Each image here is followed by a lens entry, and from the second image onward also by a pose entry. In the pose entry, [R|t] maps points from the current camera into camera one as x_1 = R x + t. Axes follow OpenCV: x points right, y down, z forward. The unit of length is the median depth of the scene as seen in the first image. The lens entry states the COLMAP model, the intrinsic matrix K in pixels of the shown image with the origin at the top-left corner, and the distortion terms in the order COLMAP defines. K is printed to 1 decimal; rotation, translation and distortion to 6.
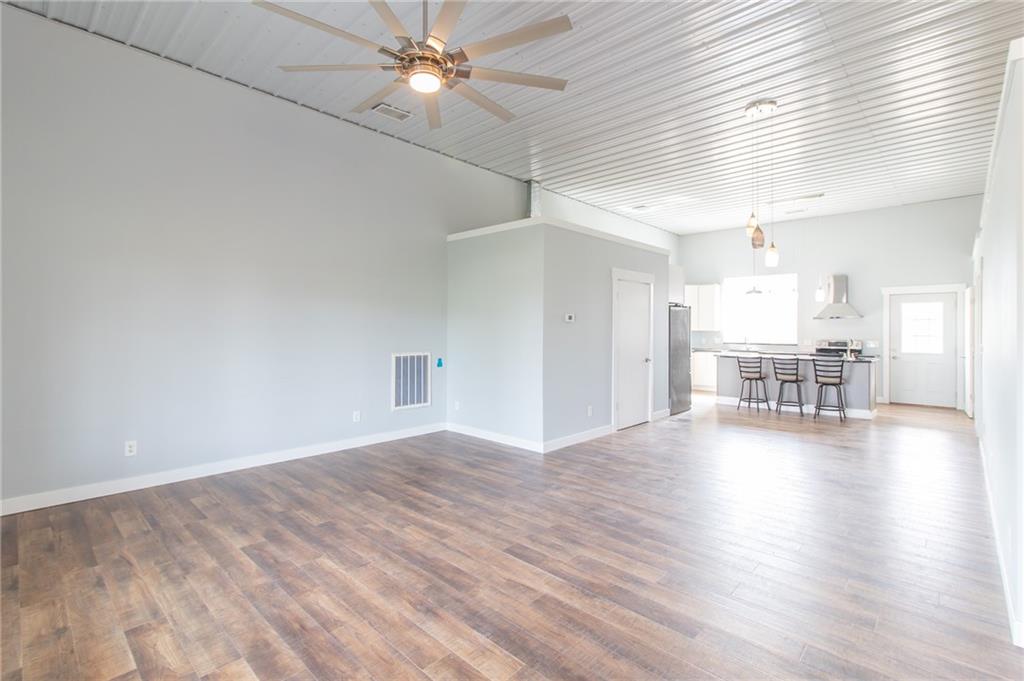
lens RADIAL K [[471.6, 0, 514.2], [0, 471.6, 326.2], [0, 0, 1]] dist [0.002388, 0.001169]
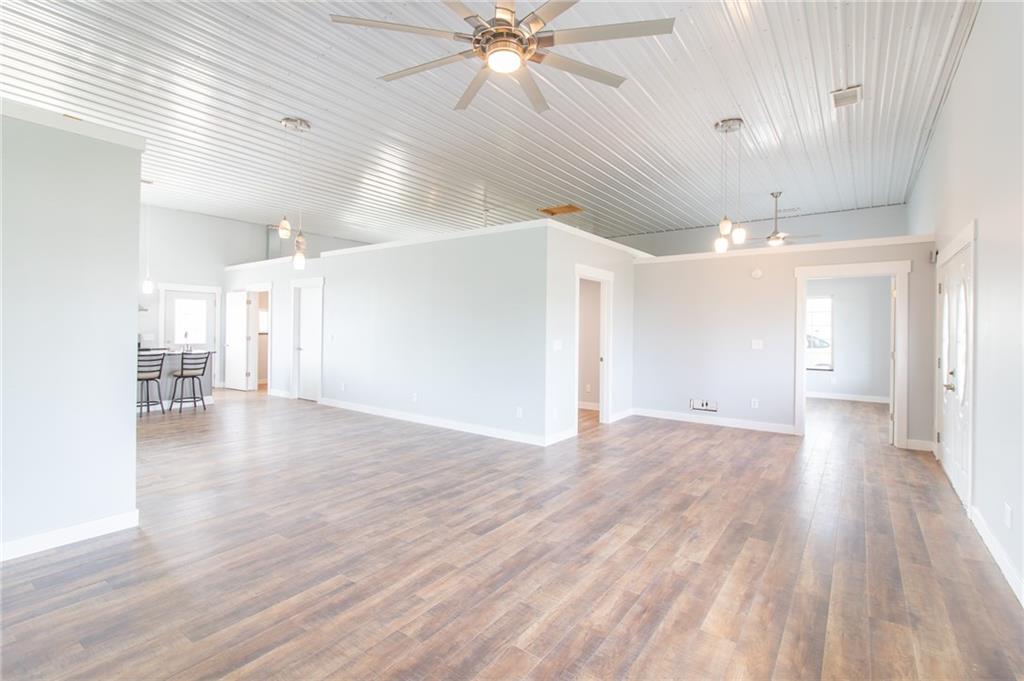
lens RADIAL K [[471.6, 0, 513.0], [0, 471.6, 325.7], [0, 0, 1]] dist [0.002388, 0.001169]
pose [[-0.121201, -0.000122, 0.992628, -0.531011], [-0.018727, 0.999822, -0.002163, 0.001509], [-0.992451, -0.018851, -0.121182, 0.519769]]
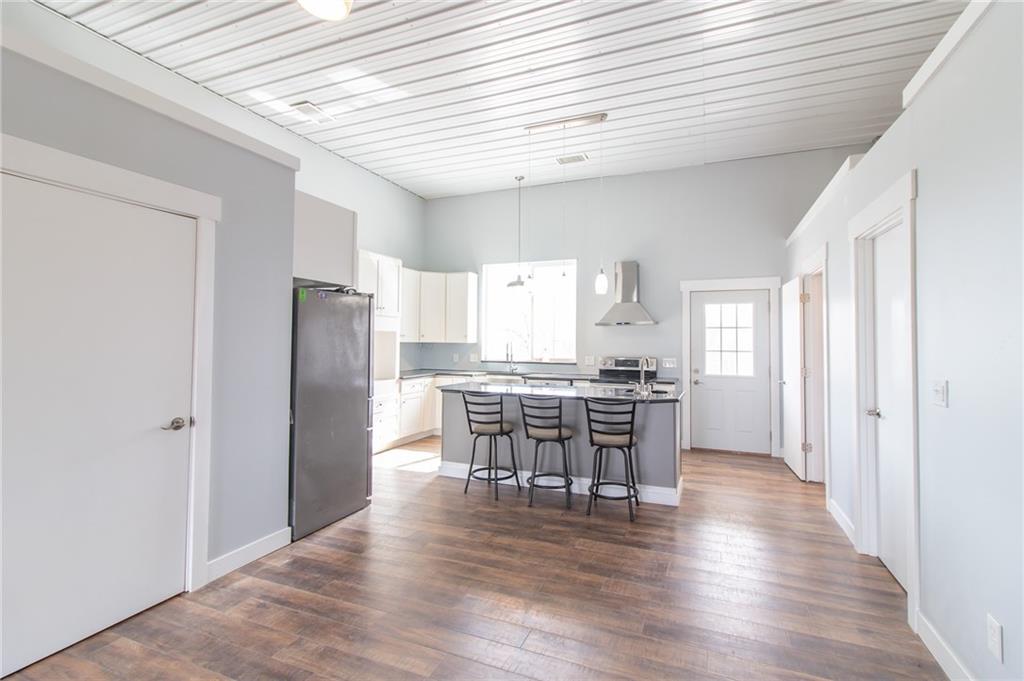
lens RADIAL K [[471.6, 0, 513.6], [0, 471.6, 329.2], [0, 0, 1]] dist [0.002388, 0.001169]
pose [[0.935185, 0.011418, 0.353976, 0.458087], [-0.004727, 0.999794, -0.019759, 0.005837], [-0.354128, 0.016805, 0.935046, 0.662835]]
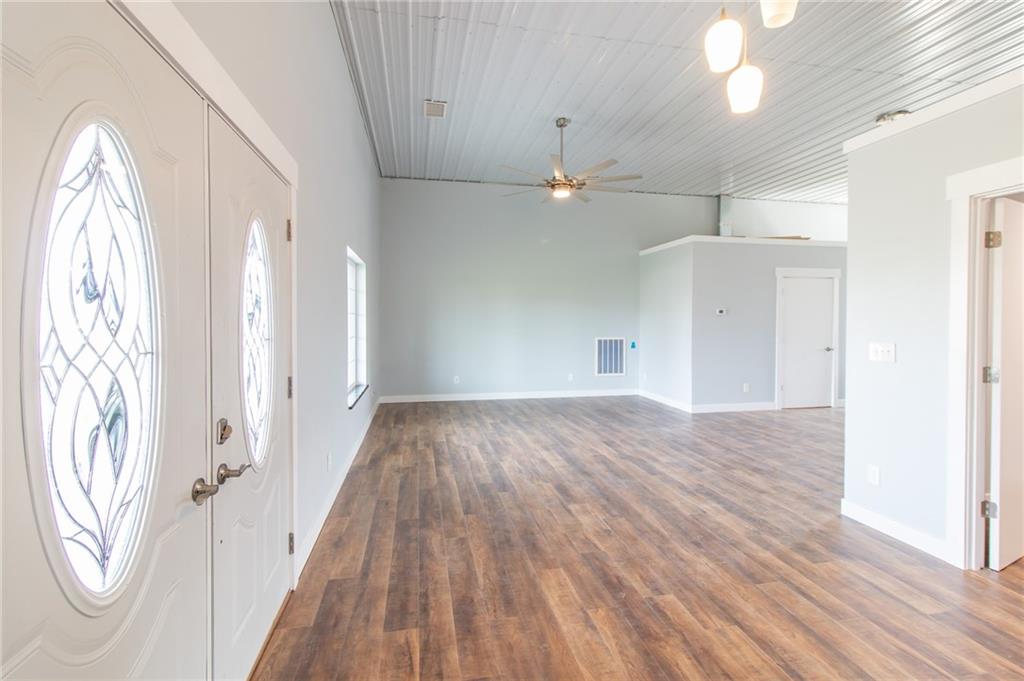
lens RADIAL K [[471.6, 0, 514.6], [0, 471.6, 326.7], [0, 0, 1]] dist [0.002388, 0.001169]
pose [[0.817748, 0.006613, -0.575538, 0.367659], [0.004444, 0.999832, 0.017802, -0.002156], [0.575559, -0.017115, 0.817581, -0.335380]]
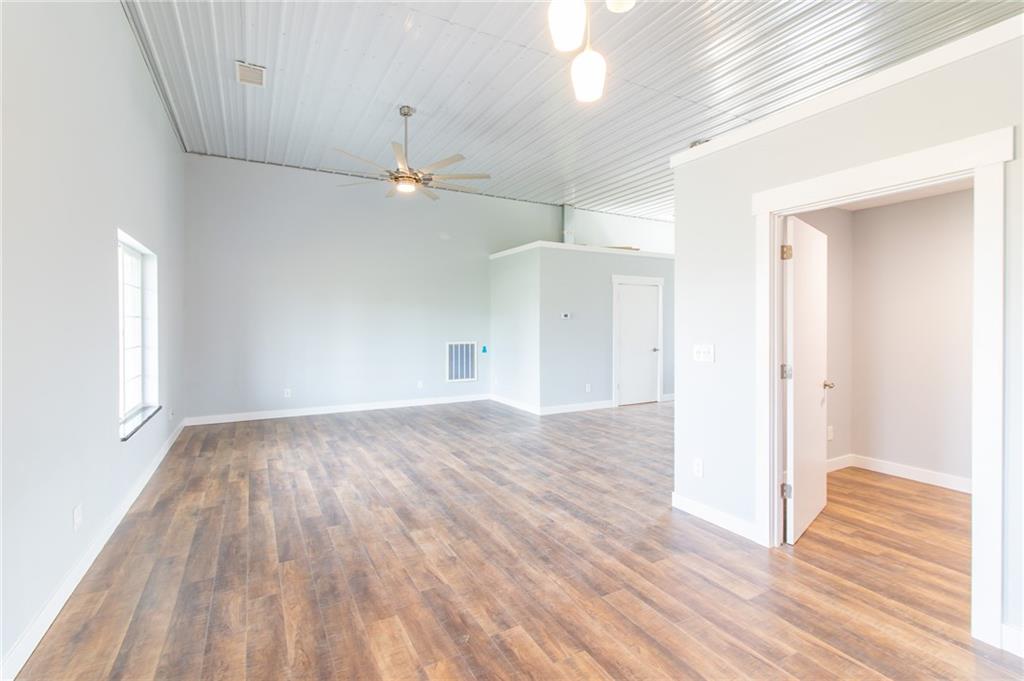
lens RADIAL K [[471.6, 0, 514.7], [0, 471.6, 326.9], [0, 0, 1]] dist [0.002388, 0.001169]
pose [[0.952960, -0.002683, -0.303084, 0.355333], [0.006350, 0.999918, 0.011114, -0.001971], [0.303029, -0.012516, 0.952899, -0.280795]]
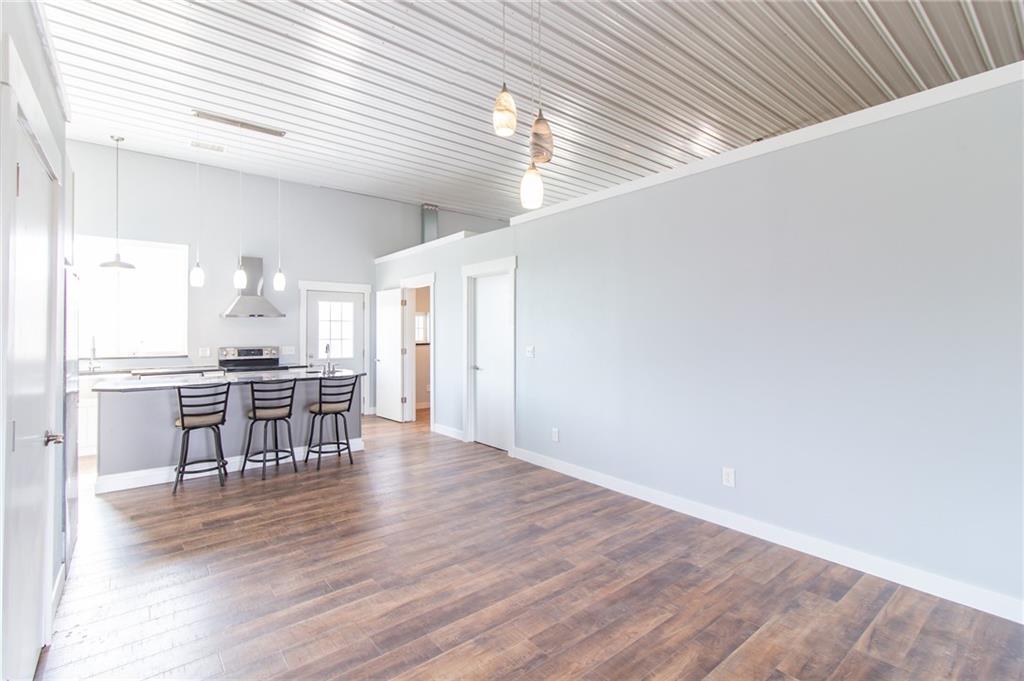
lens RADIAL K [[471.6, 0, 516.2], [0, 471.6, 325.3], [0, 0, 1]] dist [0.002388, 0.001169]
pose [[0.127429, 0.012080, 0.991774, 0.032864], [-0.004787, 0.999922, -0.011564, 0.005086], [-0.991836, -0.003274, 0.127477, 0.788606]]
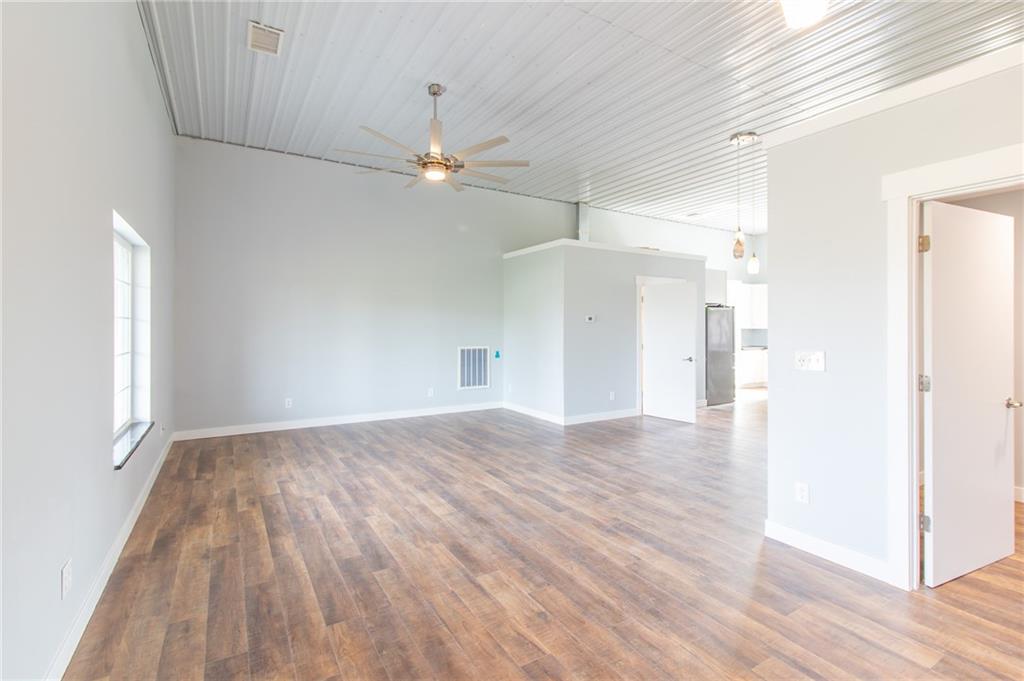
lens RADIAL K [[471.6, 0, 515.2], [0, 471.6, 326.8], [0, 0, 1]] dist [0.002388, 0.001169]
pose [[0.965066, -0.003421, -0.261986, 0.234889], [0.004337, 0.999986, 0.002918, -0.001111], [0.261973, -0.003952, 0.965067, -0.229262]]
